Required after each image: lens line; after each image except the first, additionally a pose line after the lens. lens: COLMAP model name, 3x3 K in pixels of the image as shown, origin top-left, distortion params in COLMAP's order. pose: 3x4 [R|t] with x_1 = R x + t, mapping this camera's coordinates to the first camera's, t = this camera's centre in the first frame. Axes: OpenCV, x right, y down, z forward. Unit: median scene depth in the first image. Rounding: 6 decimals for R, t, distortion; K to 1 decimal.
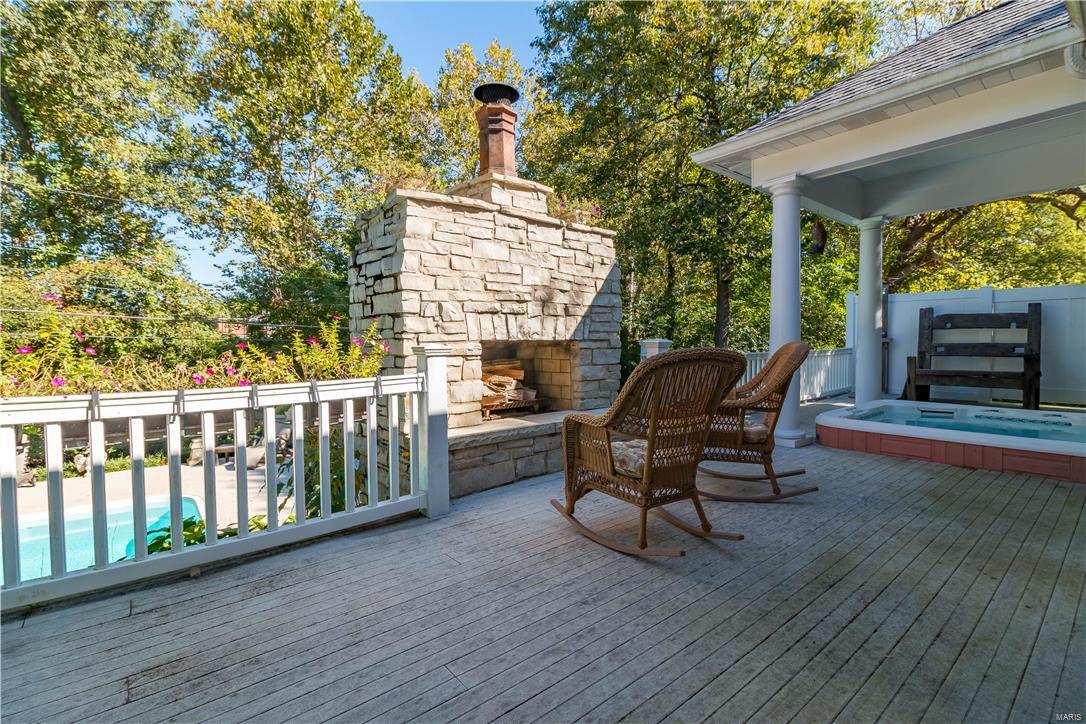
lens RADIAL K [[504.9, 0, 546.0], [0, 504.9, 359.6], [0, 0, 1]] dist [0.000962, -0.000515]
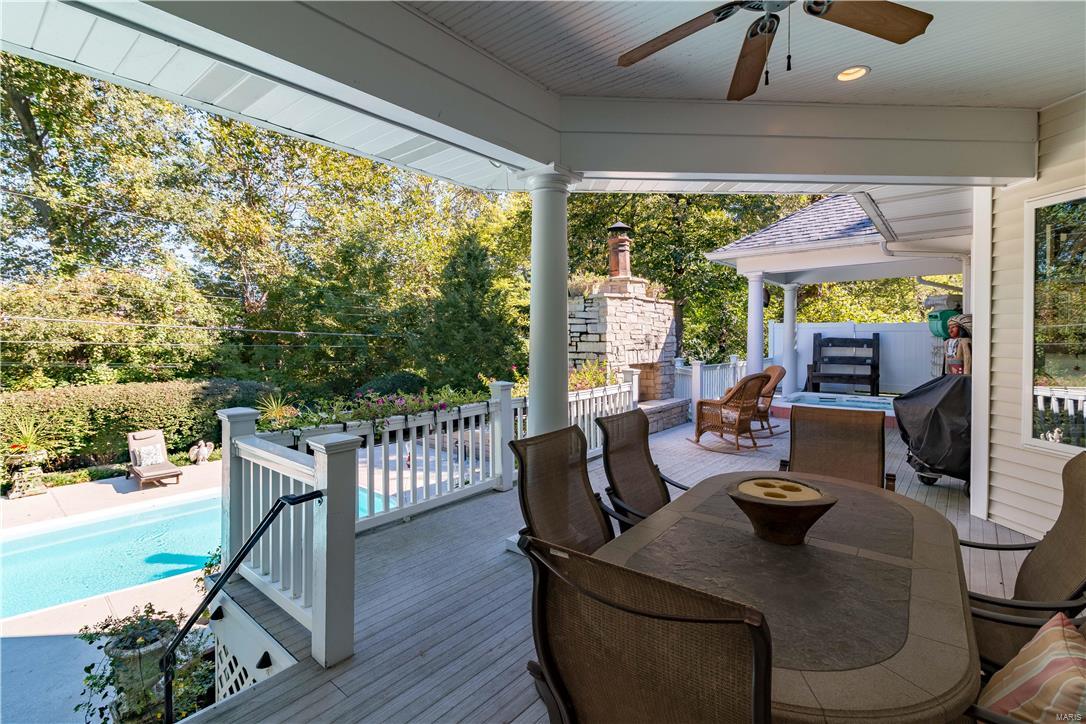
lens RADIAL K [[504.9, 0, 551.8], [0, 504.9, 347.0], [0, 0, 1]] dist [0.000962, -0.000515]
pose [[0.982873, 0.003564, 0.184251, -0.642010], [-0.000324, 0.999845, -0.017610, -0.057680], [-0.184285, 0.017249, 0.982722, -0.721338]]
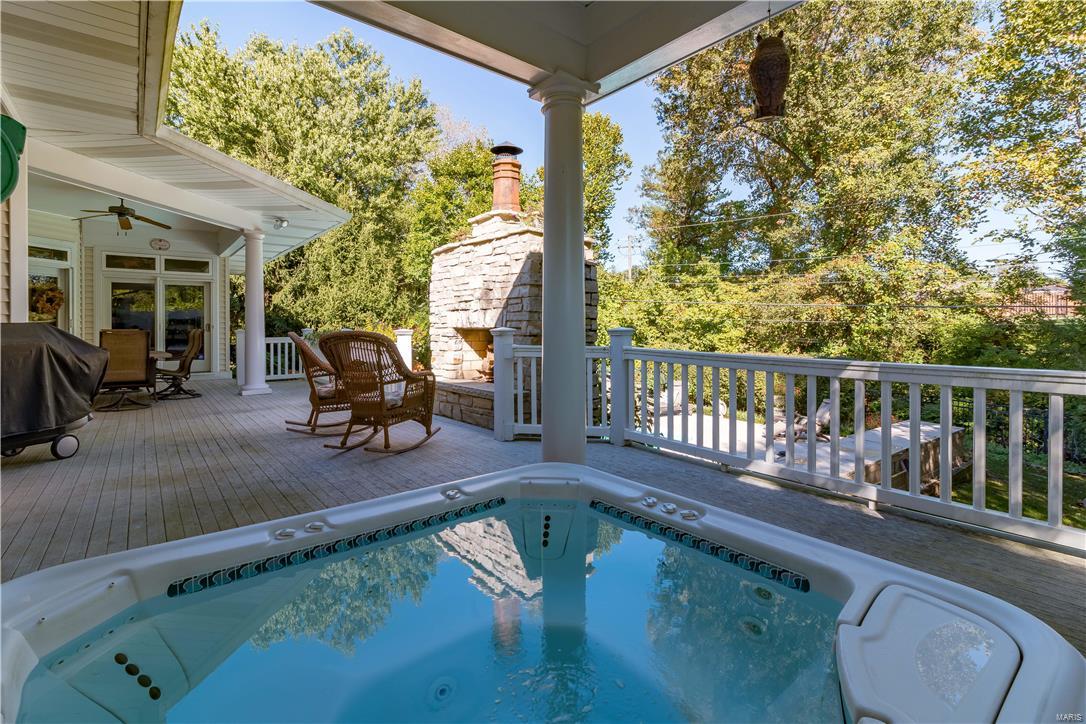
lens RADIAL K [[504.9, 0, 545.5], [0, 504.9, 358.5], [0, 0, 1]] dist [0.000962, -0.000515]
pose [[-0.024684, 0.084168, -0.996146, 1.238056], [-0.020909, 0.996188, 0.084690, -0.067791], [0.999477, 0.022919, -0.022830, 1.092036]]
